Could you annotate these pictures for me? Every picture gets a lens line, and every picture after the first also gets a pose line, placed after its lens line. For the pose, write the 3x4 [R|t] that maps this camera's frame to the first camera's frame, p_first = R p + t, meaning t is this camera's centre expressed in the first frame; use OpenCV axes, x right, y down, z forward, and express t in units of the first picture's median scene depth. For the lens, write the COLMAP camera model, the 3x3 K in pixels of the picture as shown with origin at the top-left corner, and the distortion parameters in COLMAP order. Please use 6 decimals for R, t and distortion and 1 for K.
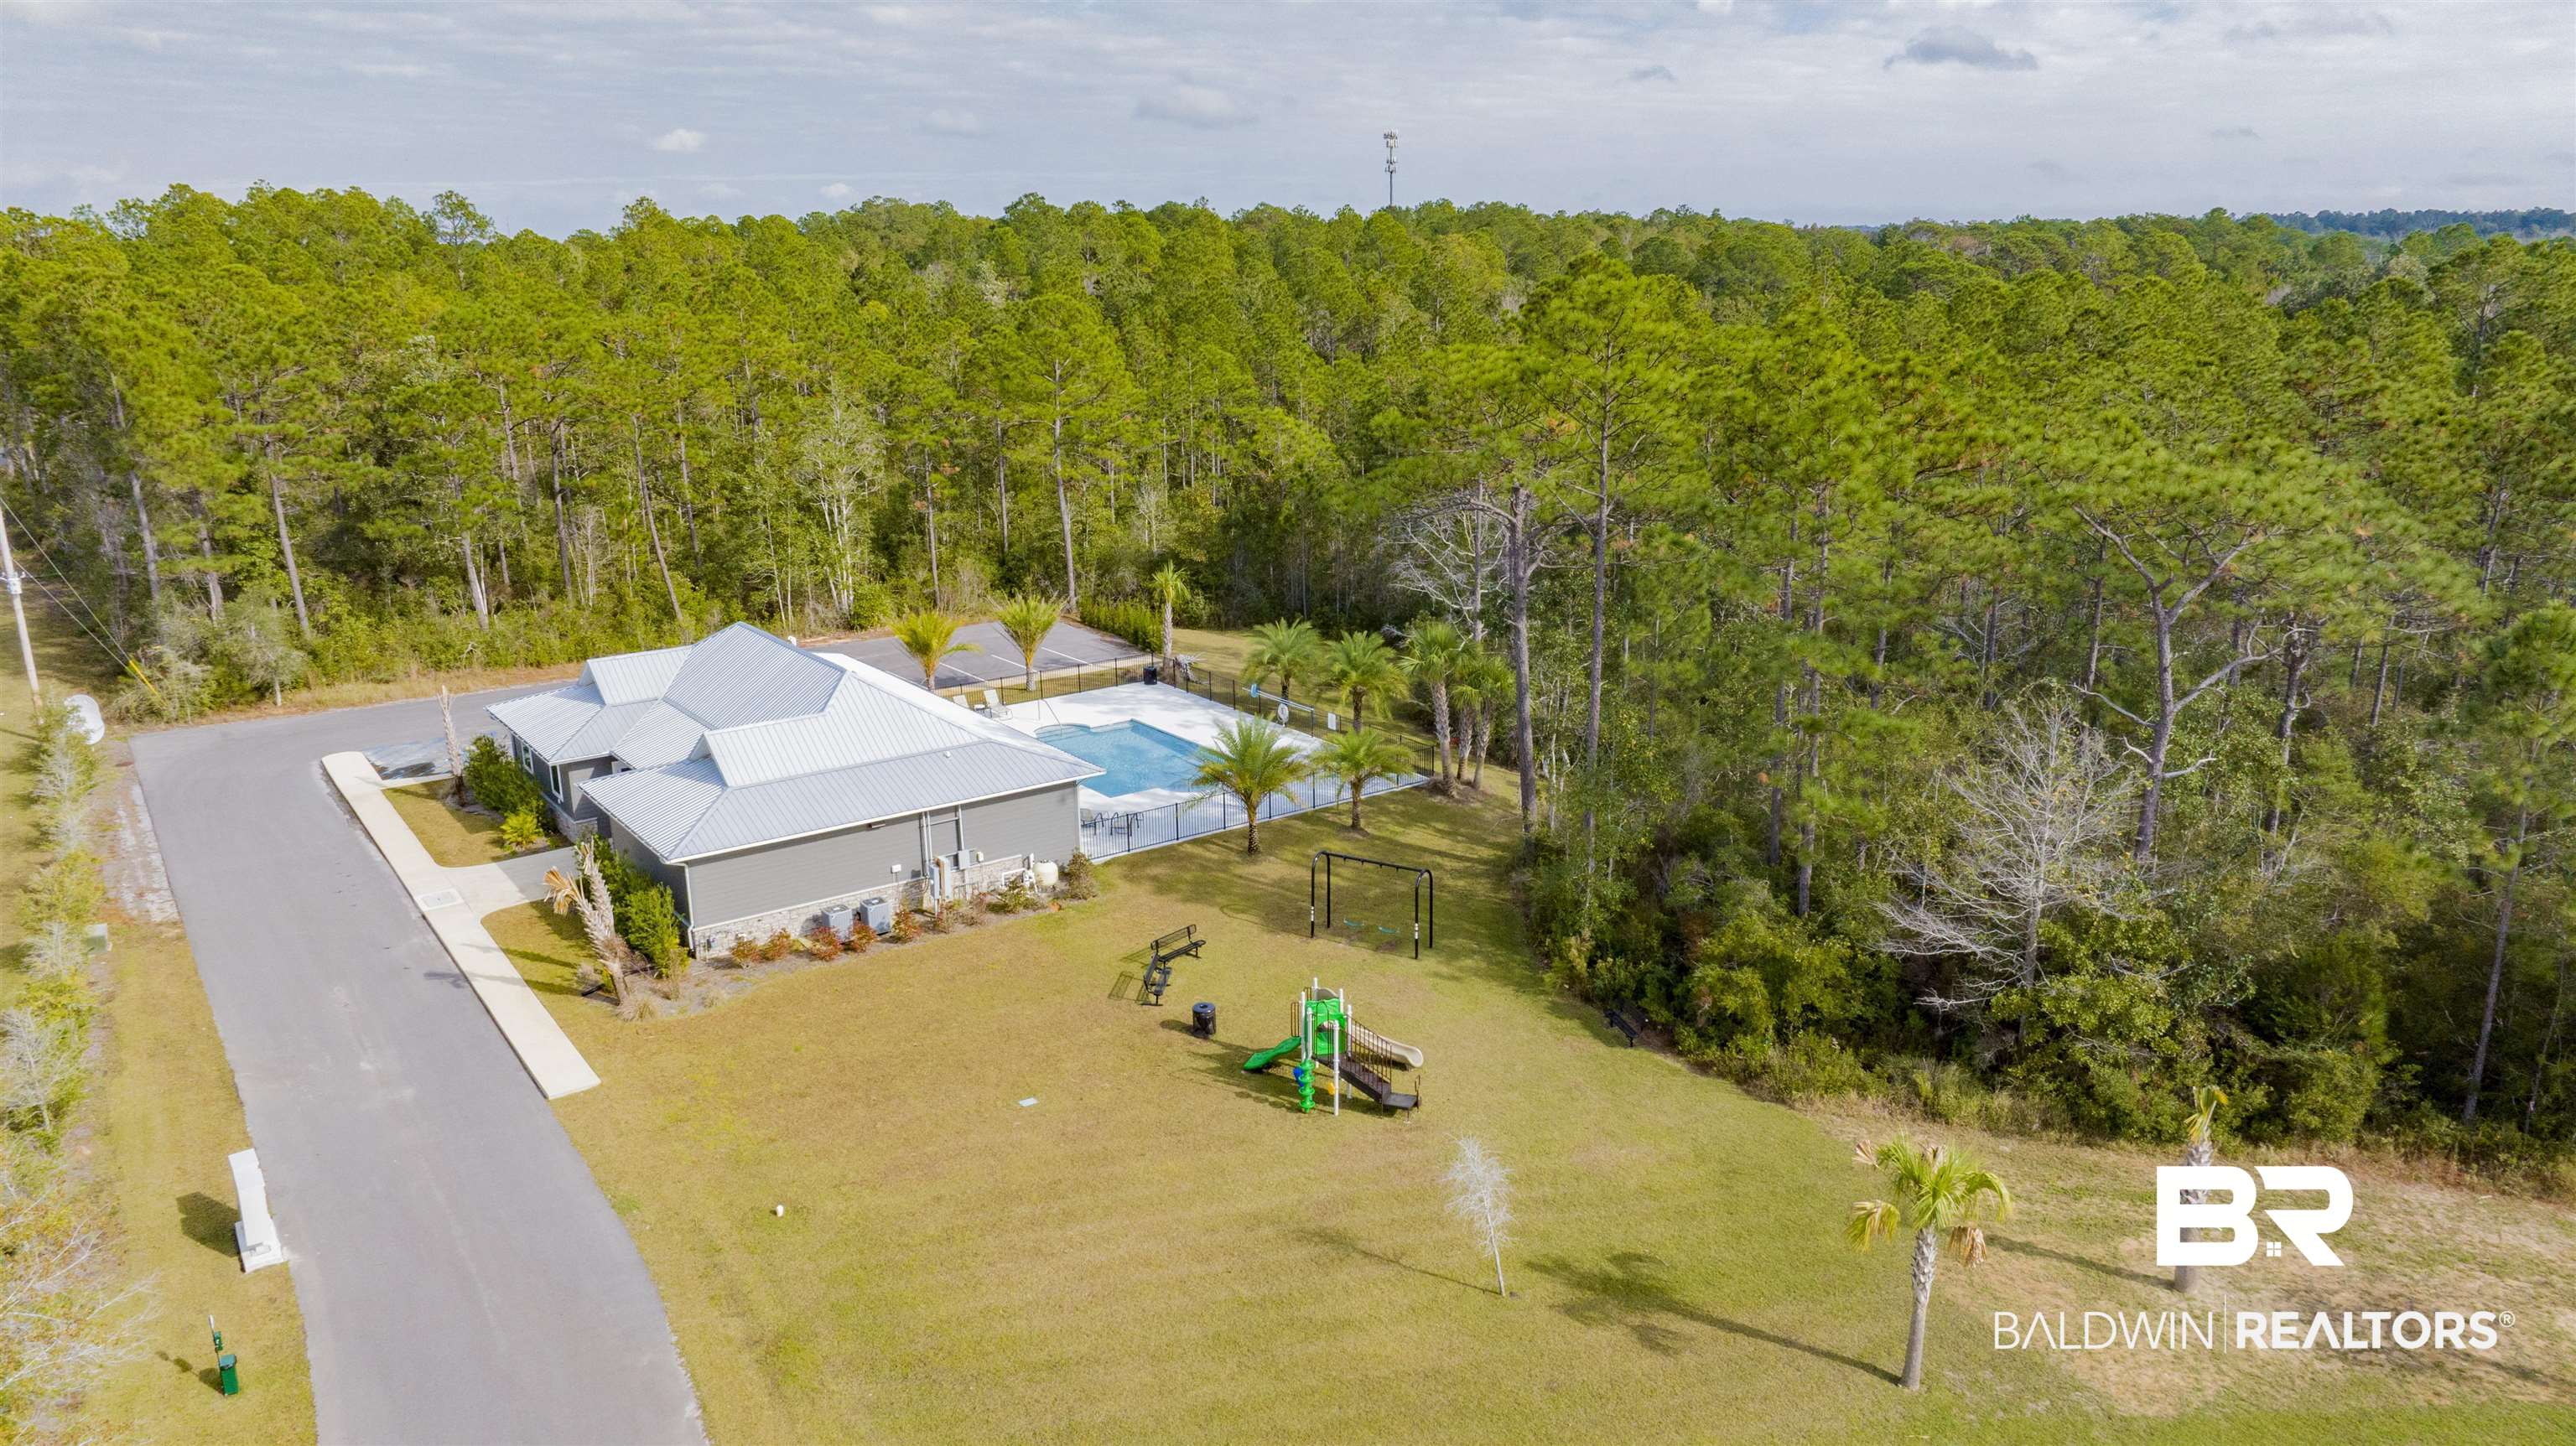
lens RADIAL K [[1781.8, 0, 1288.6], [0, 1781.8, 725.1], [0, 0, 1]] dist [-0.007396, 0.003818]
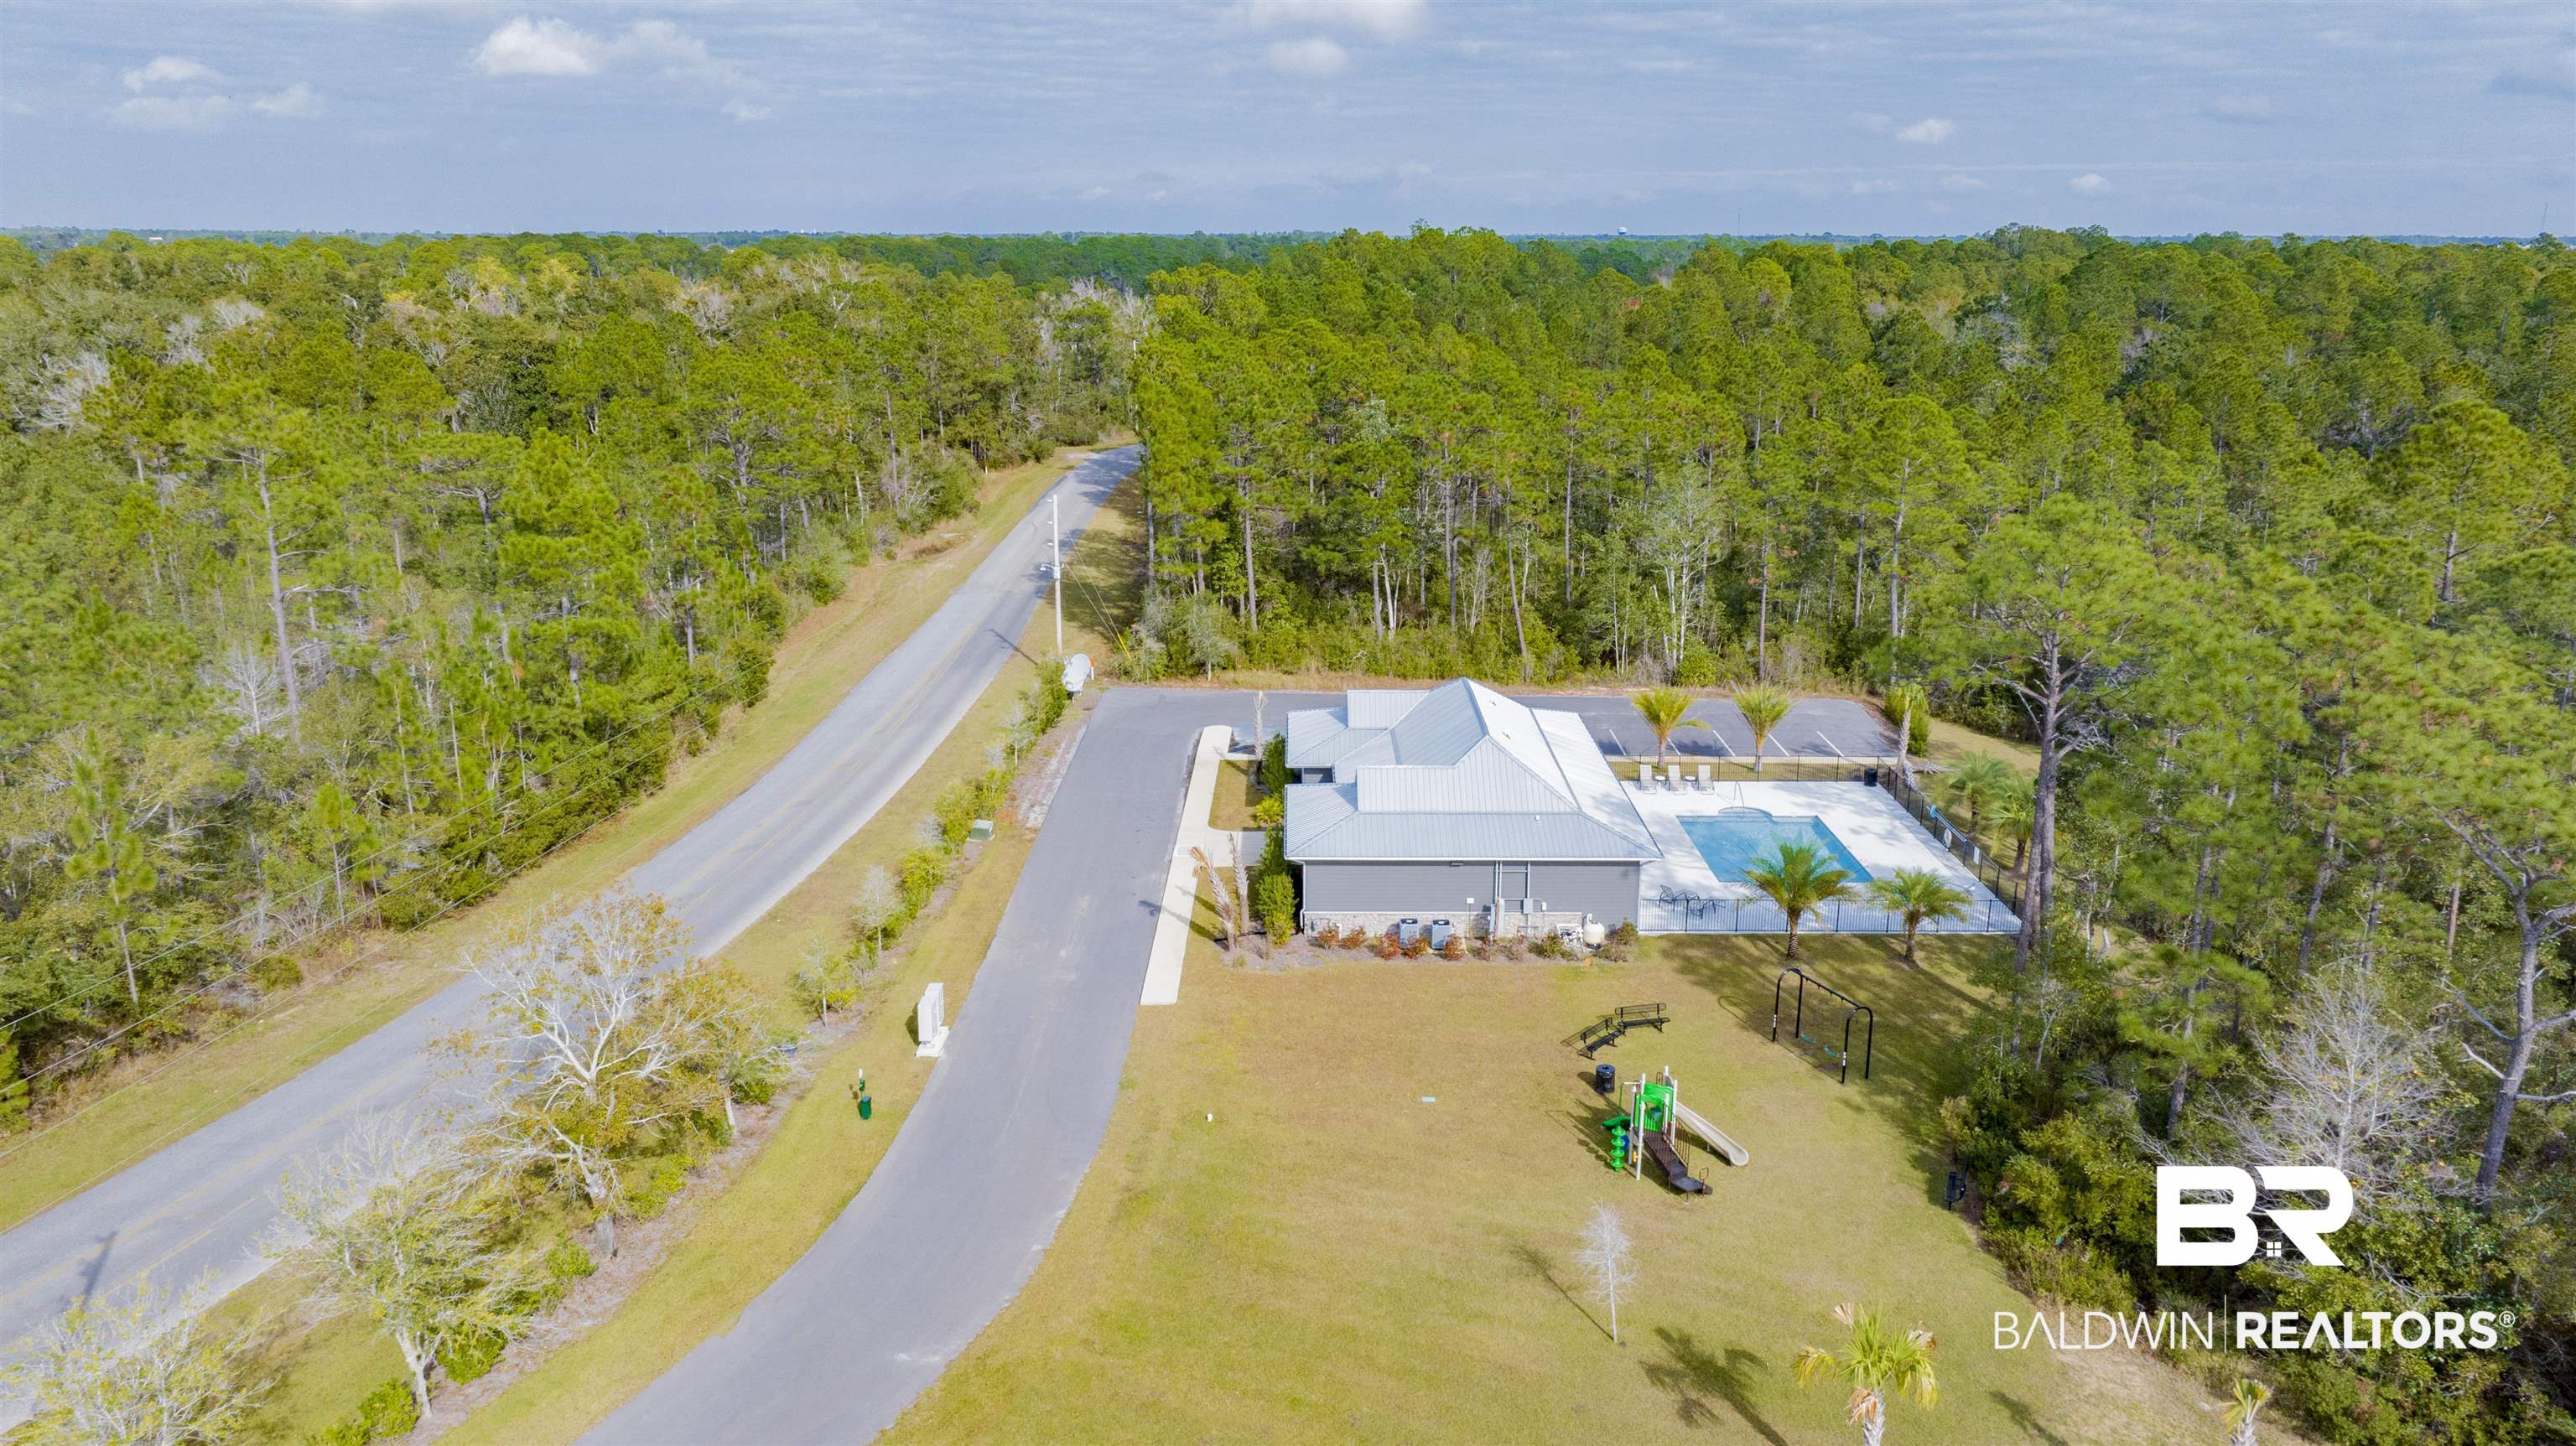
lens RADIAL K [[1781.8, 0, 1287.3], [0, 1781.8, 721.8], [0, 0, 1]] dist [-0.007396, 0.003818]
pose [[0.819645, 0.163136, -0.549153, 0.334729], [-0.168315, 0.984866, 0.041352, -0.071629], [0.547588, 0.058537, 0.834698, -0.111316]]
